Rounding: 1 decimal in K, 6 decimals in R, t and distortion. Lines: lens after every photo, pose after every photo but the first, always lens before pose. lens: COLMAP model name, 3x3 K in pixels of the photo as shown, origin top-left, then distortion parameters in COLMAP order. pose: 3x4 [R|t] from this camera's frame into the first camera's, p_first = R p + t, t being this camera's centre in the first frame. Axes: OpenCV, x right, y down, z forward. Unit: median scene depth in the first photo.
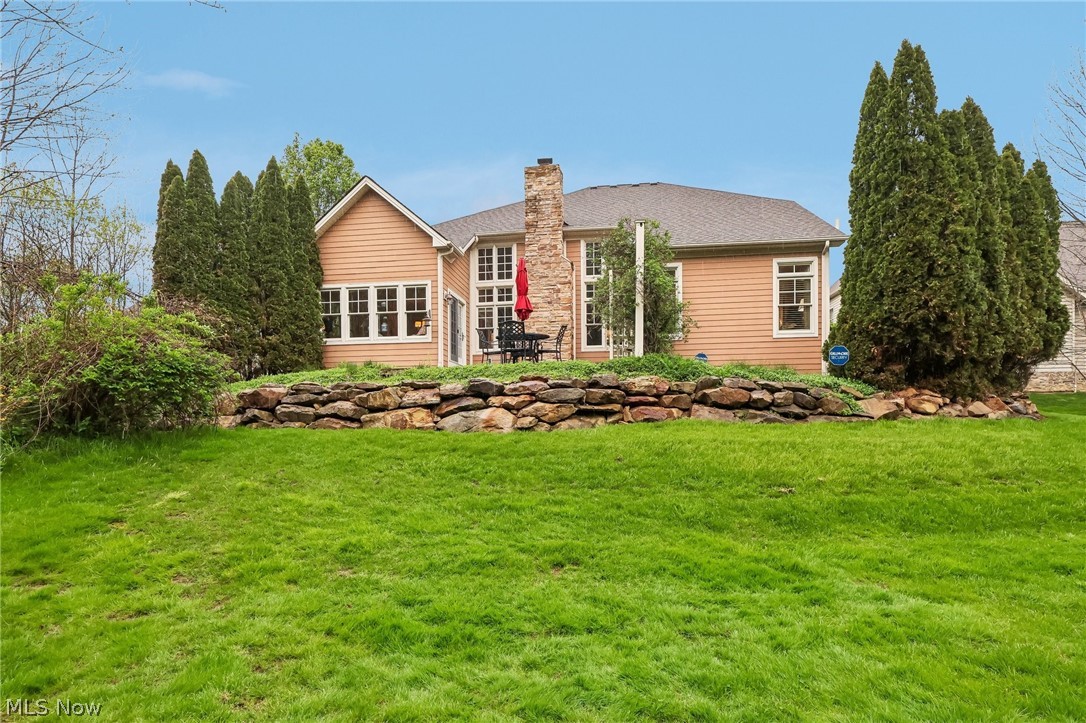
lens RADIAL K [[555.3, 0, 530.1], [0, 555.3, 419.5], [0, 0, 1]] dist [0.001965, 0.000047]
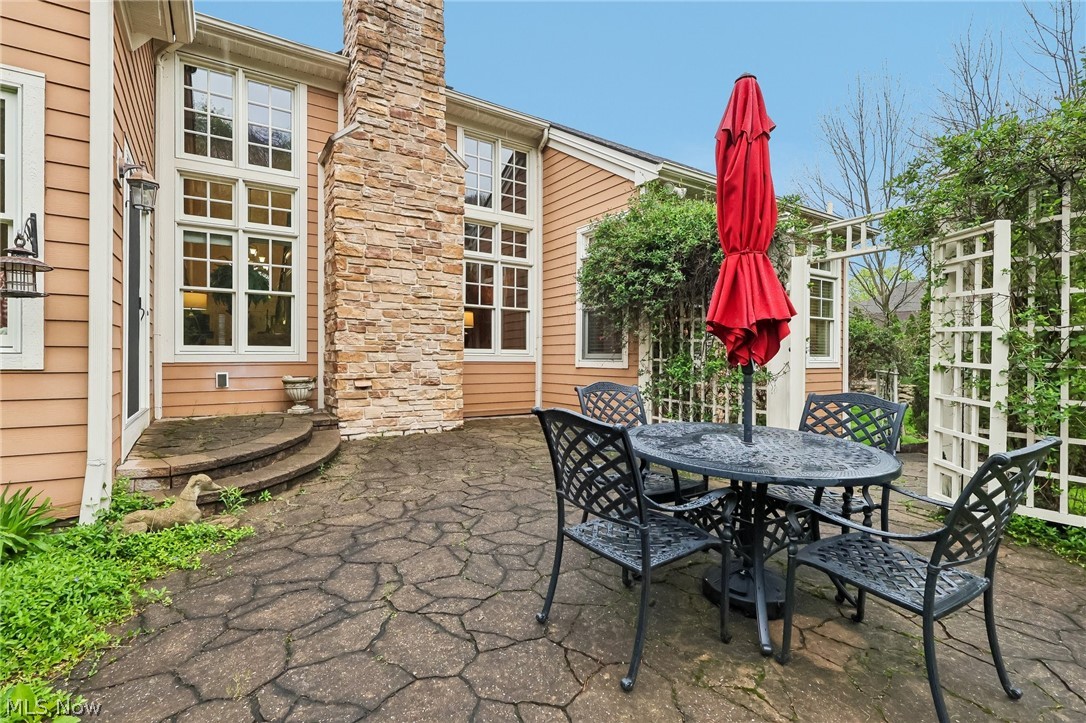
lens RADIAL K [[507.2, 0, 545.3], [0, 507.2, 356.4], [0, 0, 1]] dist [-0.001926, -0.000137]
pose [[0.739857, 0.011885, 0.672659, -0.147319], [-0.010809, 0.999925, -0.005779, -0.129384], [-0.672677, -0.002995, 0.739930, 0.650094]]
